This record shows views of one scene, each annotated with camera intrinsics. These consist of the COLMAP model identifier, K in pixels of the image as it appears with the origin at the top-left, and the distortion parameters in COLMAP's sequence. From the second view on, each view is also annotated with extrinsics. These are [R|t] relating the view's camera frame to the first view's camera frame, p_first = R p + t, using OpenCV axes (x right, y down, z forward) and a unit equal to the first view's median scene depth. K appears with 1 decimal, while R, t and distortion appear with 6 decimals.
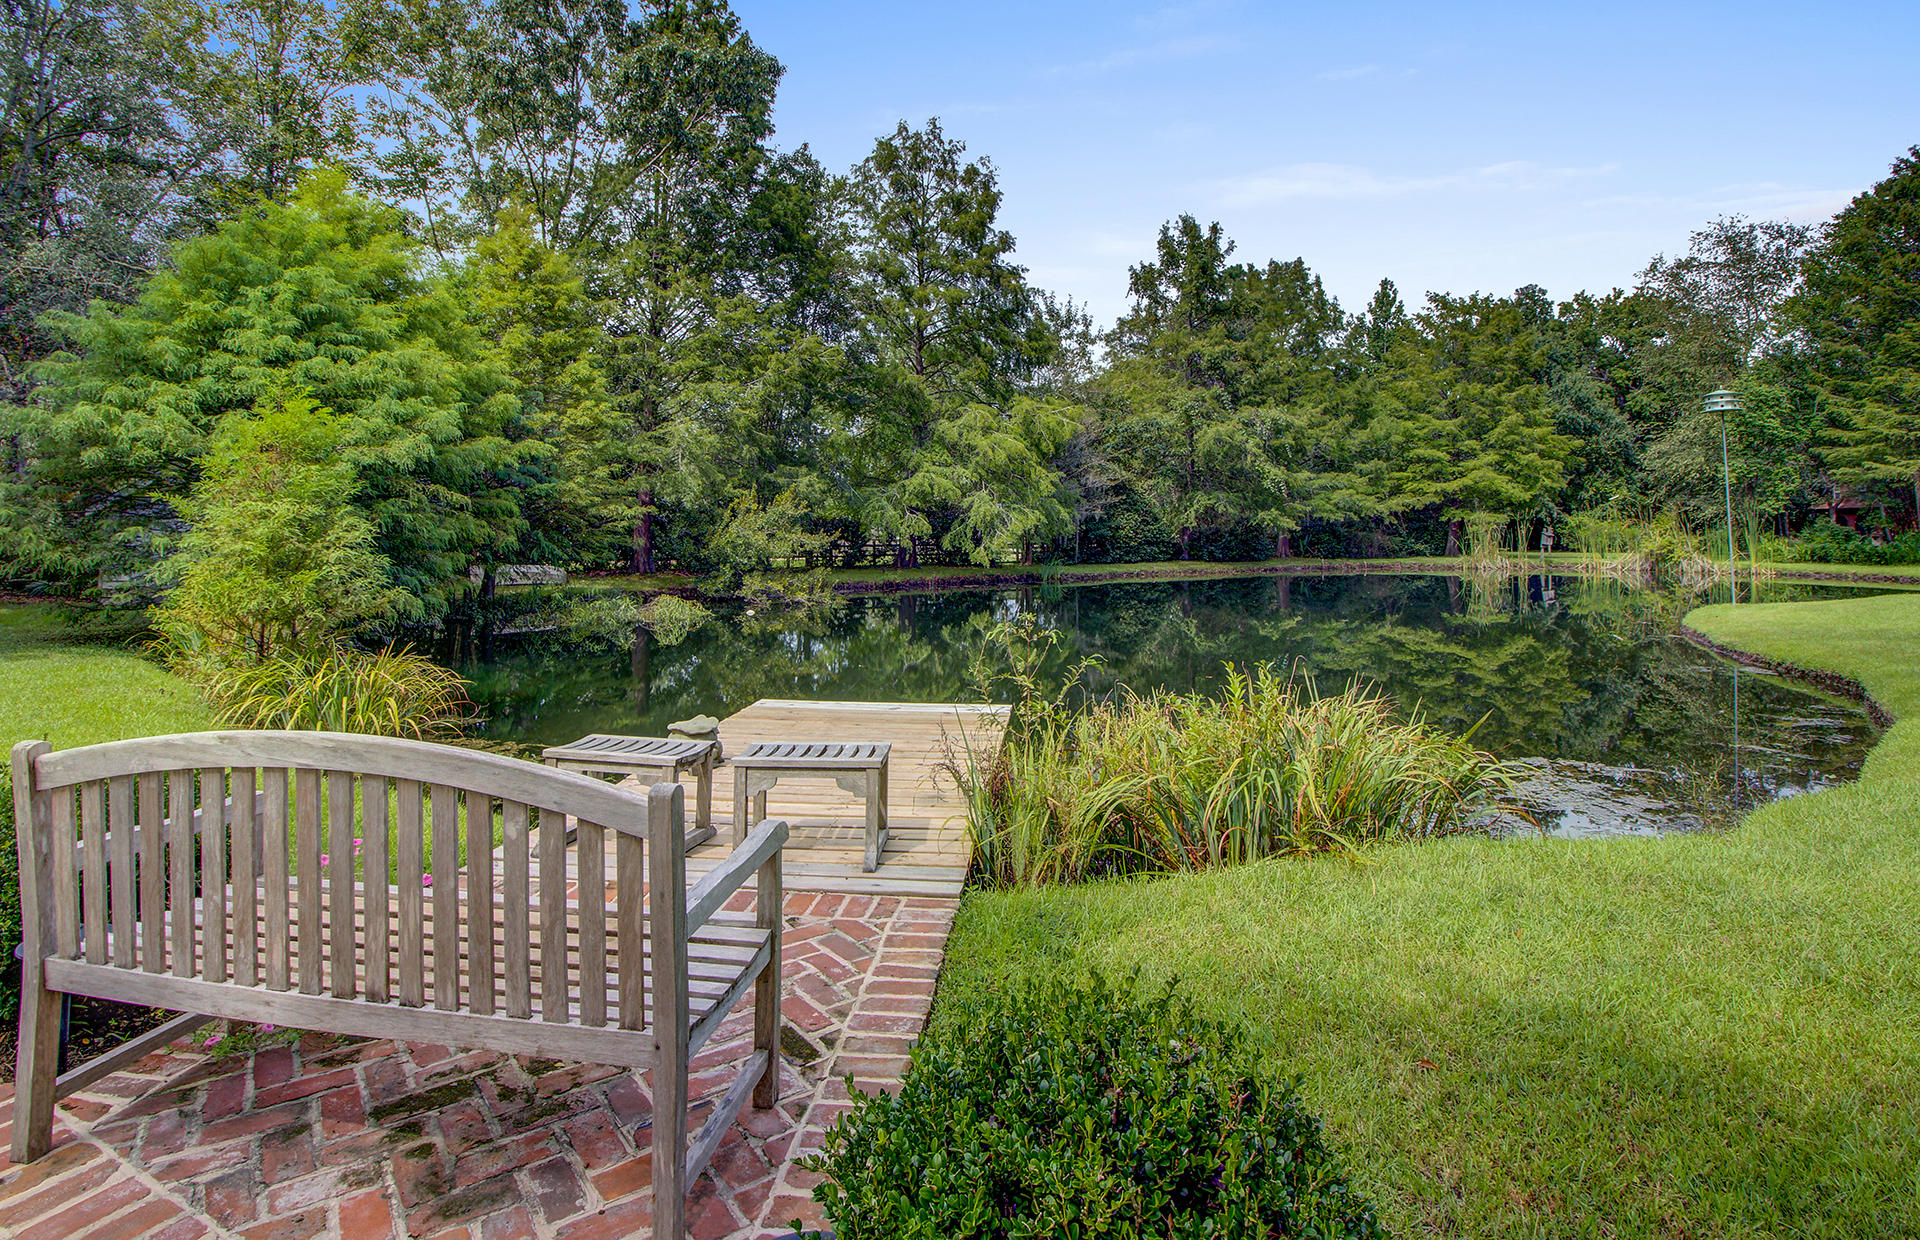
lens RADIAL K [[907.4, 0, 964.2], [0, 907.4, 484.6], [0, 0, 1]] dist [-0.003087, -0.014060]
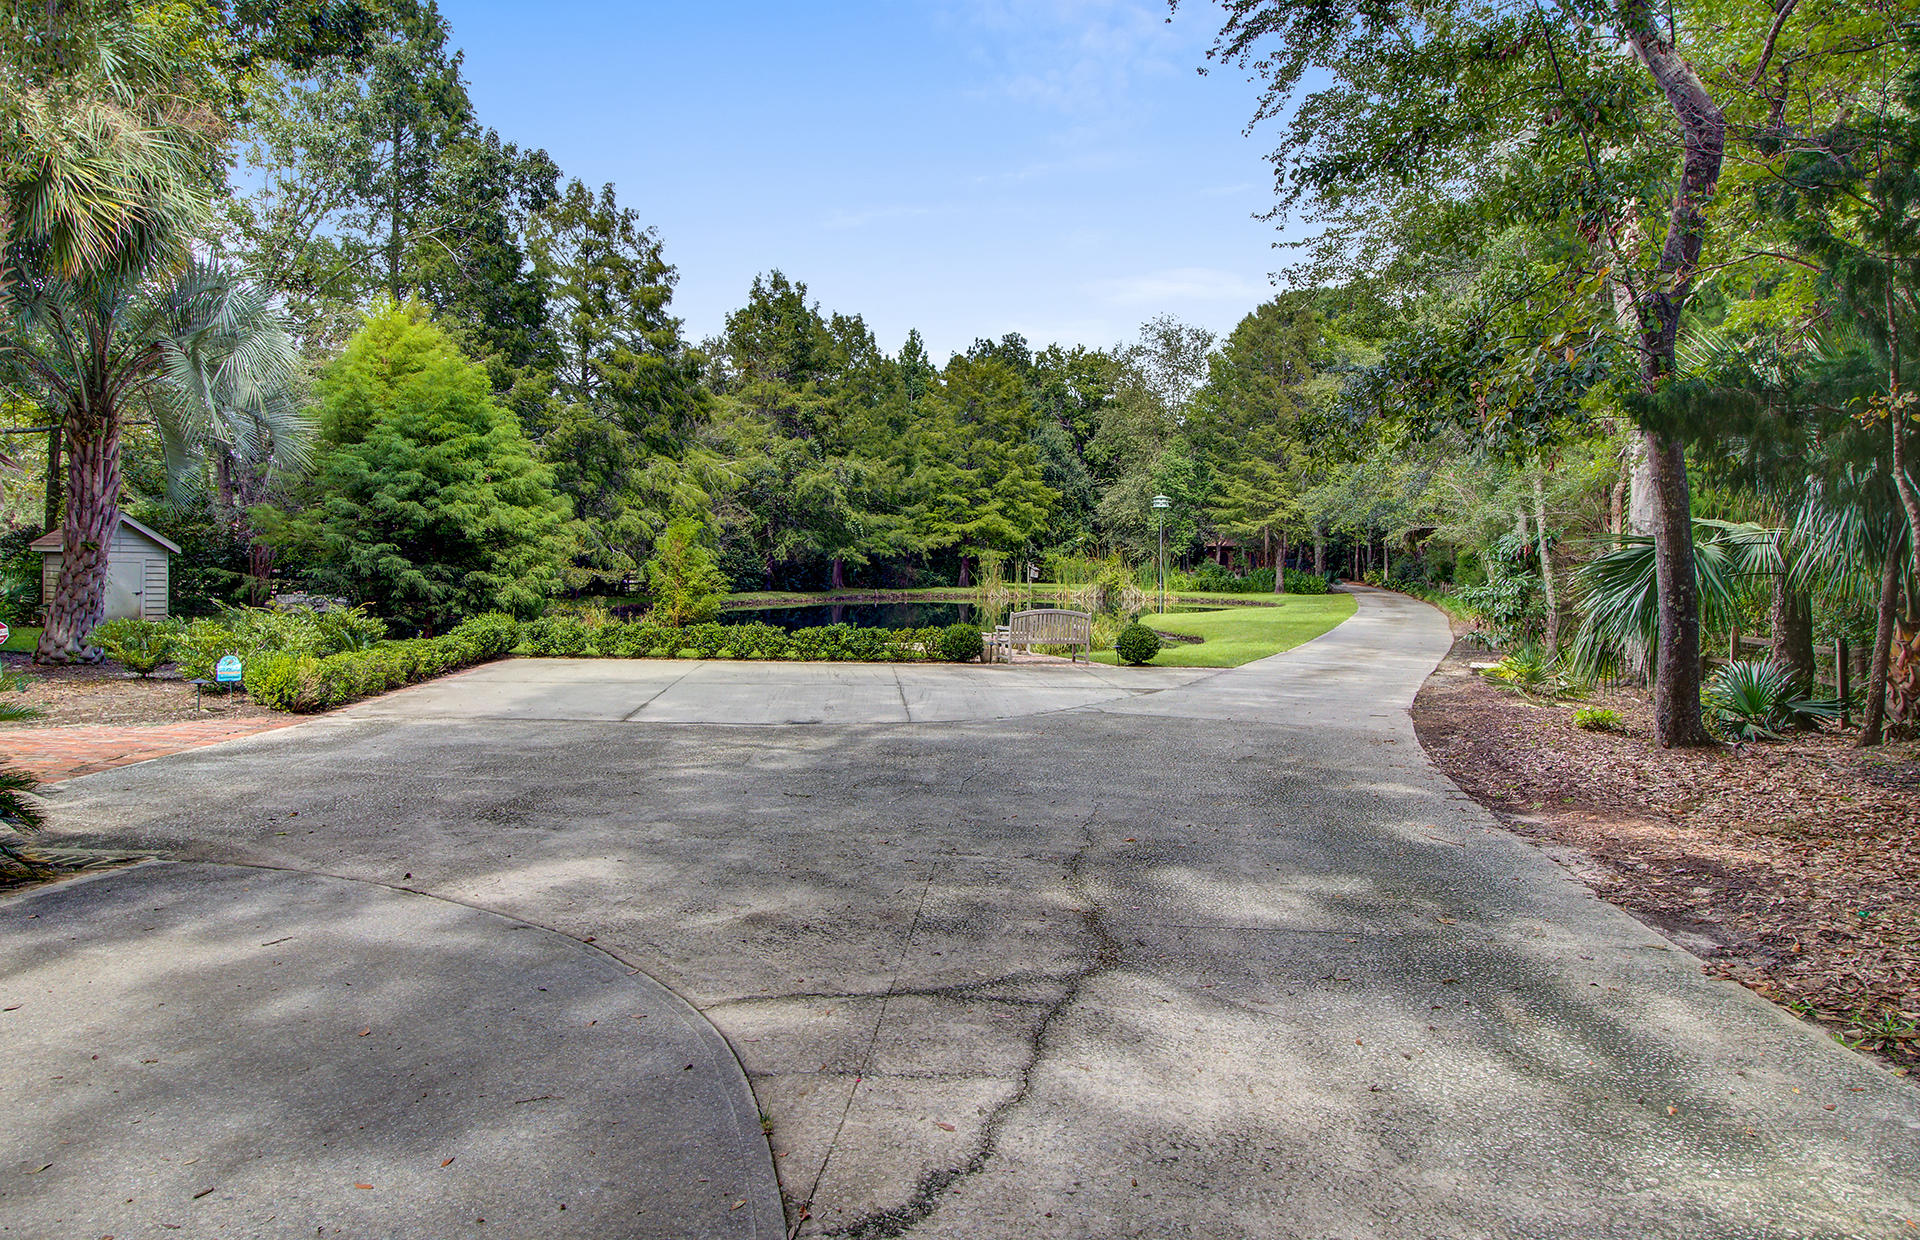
lens RADIAL K [[1291.3, 0, 960.0], [0, 1291.3, 620.0], [0, 0, 1]] dist [-0.003537, -0.000243]
pose [[0.844323, -0.015358, 0.535615, -0.379226], [-0.039858, 0.995020, 0.091360, -0.031792], [-0.534351, -0.098486, 0.839506, -0.420522]]
